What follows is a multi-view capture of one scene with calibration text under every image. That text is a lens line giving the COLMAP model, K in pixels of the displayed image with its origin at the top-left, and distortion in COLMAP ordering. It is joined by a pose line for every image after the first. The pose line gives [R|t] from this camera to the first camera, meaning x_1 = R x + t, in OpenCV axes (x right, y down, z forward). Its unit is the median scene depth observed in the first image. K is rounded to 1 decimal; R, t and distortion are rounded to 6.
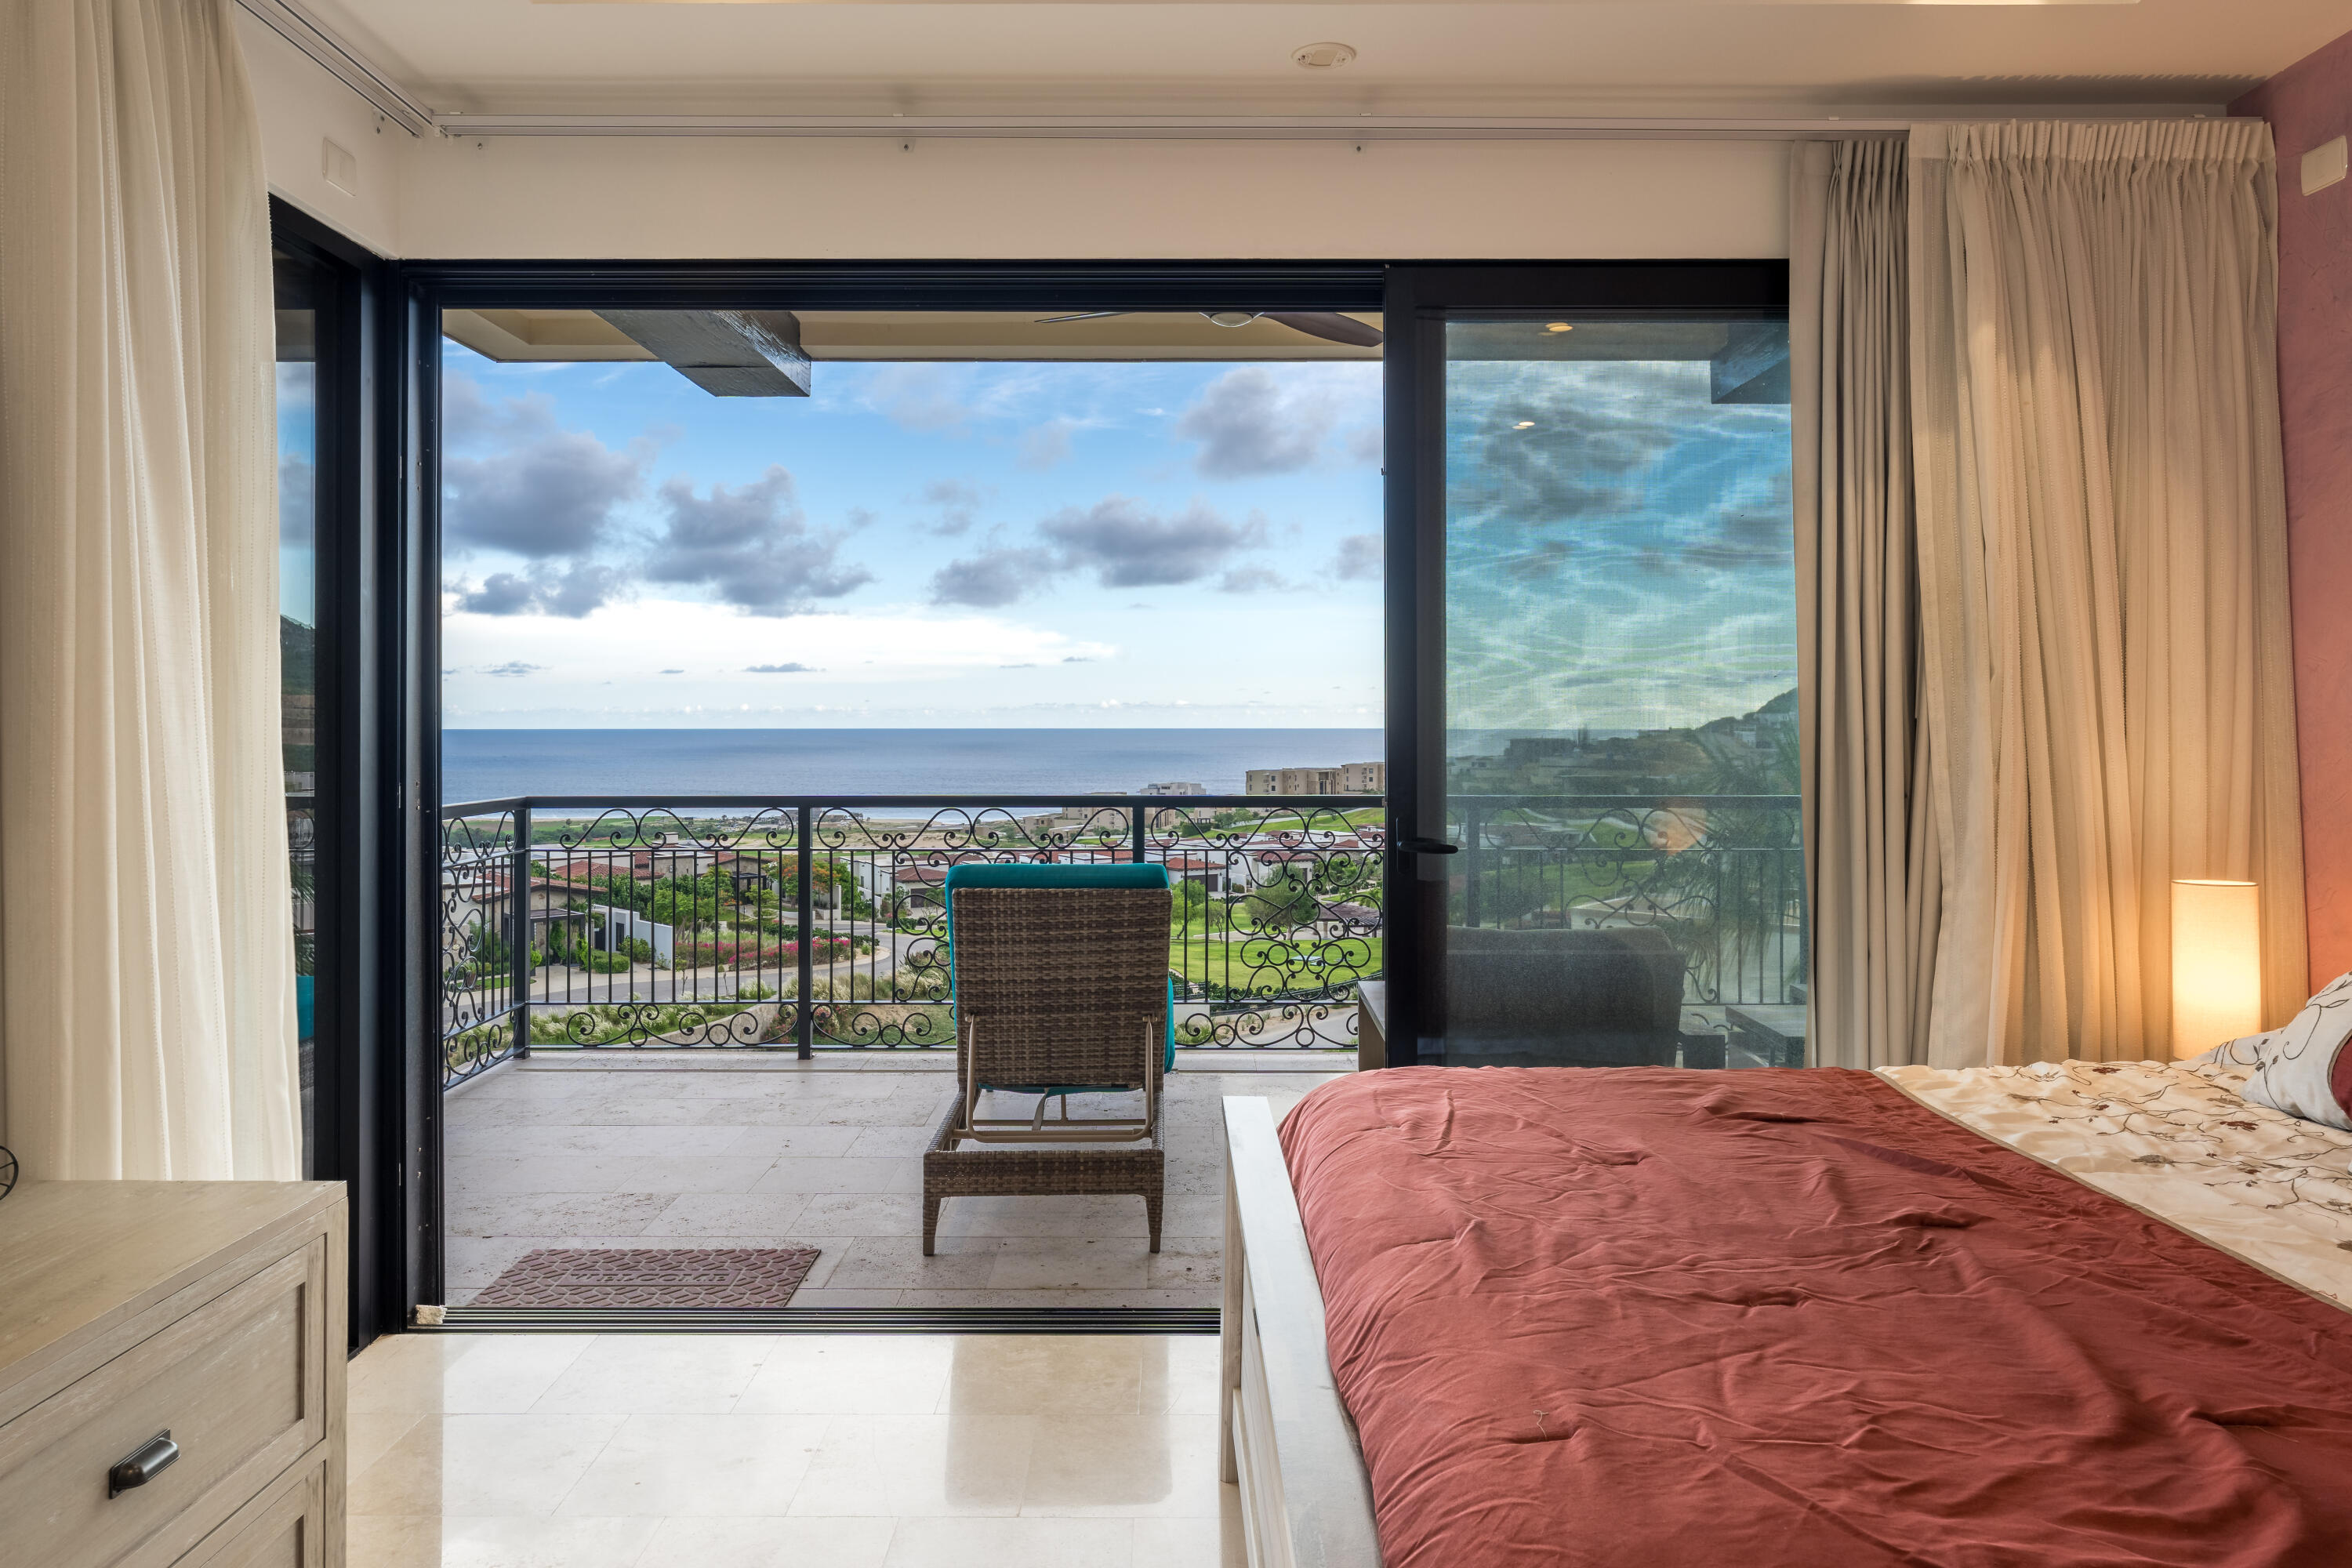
lens RADIAL K [[1588.5, 0, 1176.2], [0, 1588.5, 686.3], [0, 0, 1]] dist [0.000718, -0.000252]
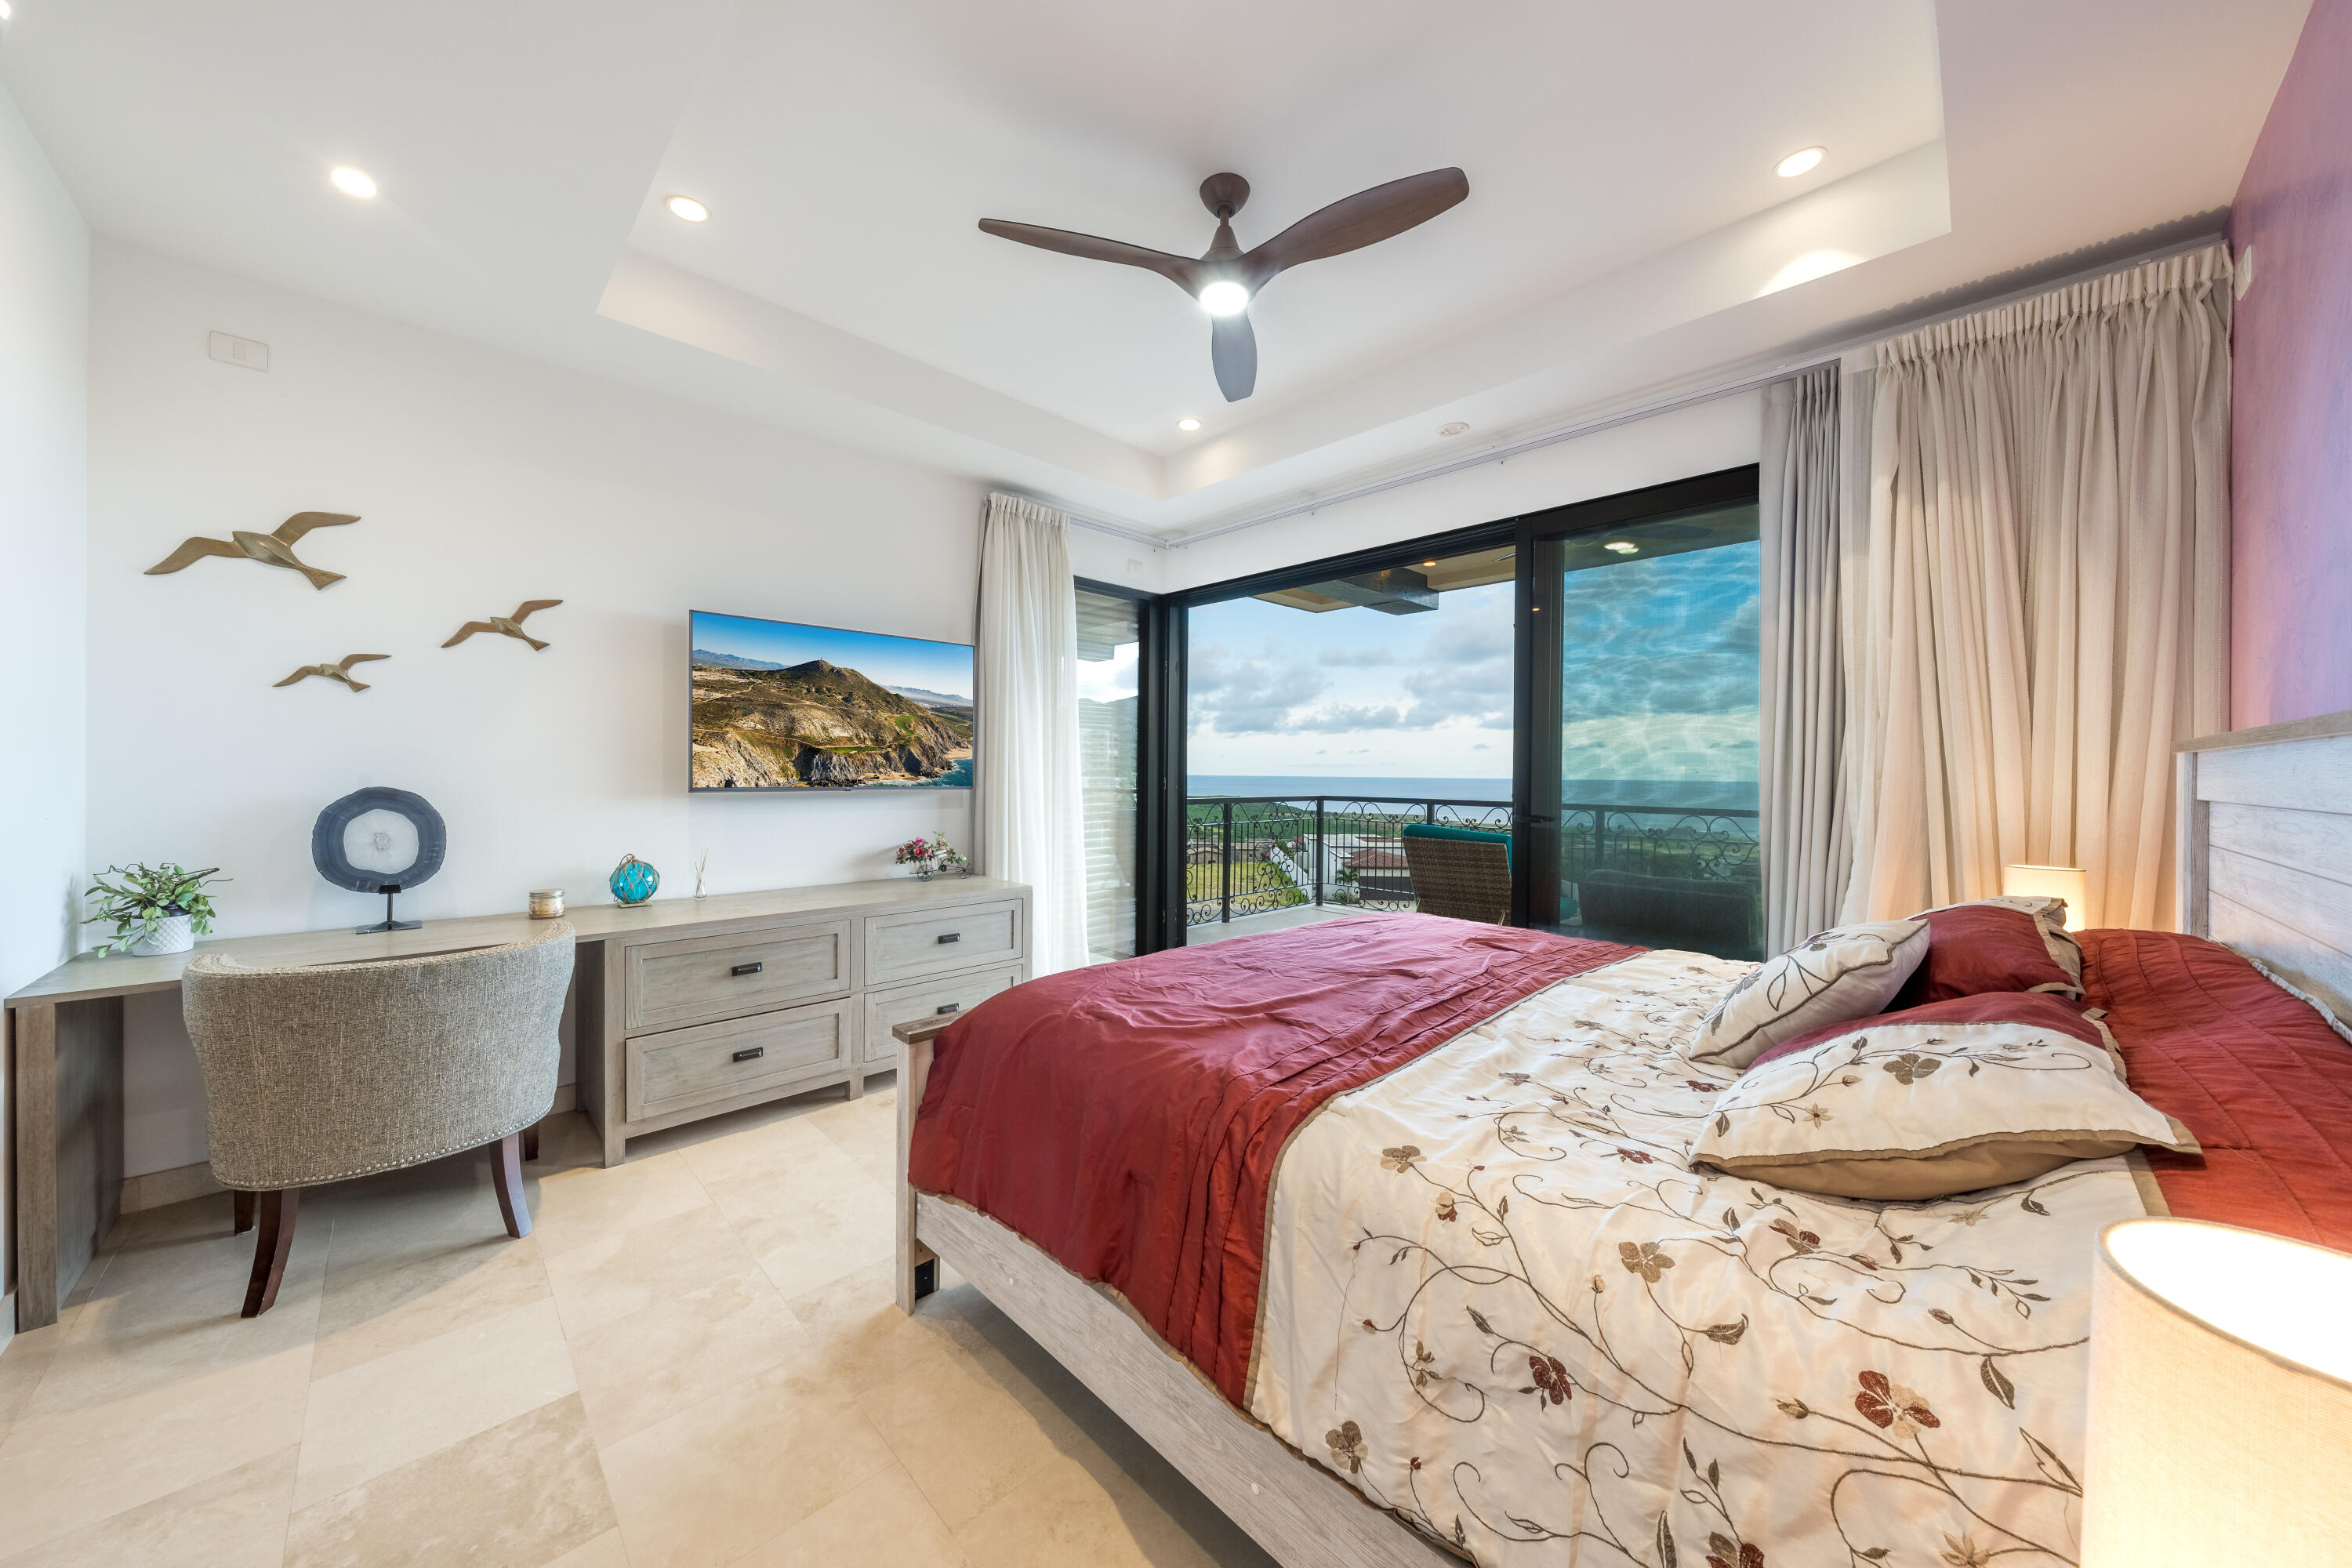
lens RADIAL K [[792.0, 0, 1176.0], [0, 792.0, 784.0], [0, 0, 1]] dist [0.007697, -0.000006]
pose [[0.702689, 0.020275, -0.711208, 0.569394], [0.001469, 0.999550, 0.029947, 0.027480], [0.711496, -0.022088, 0.702343, 0.020330]]
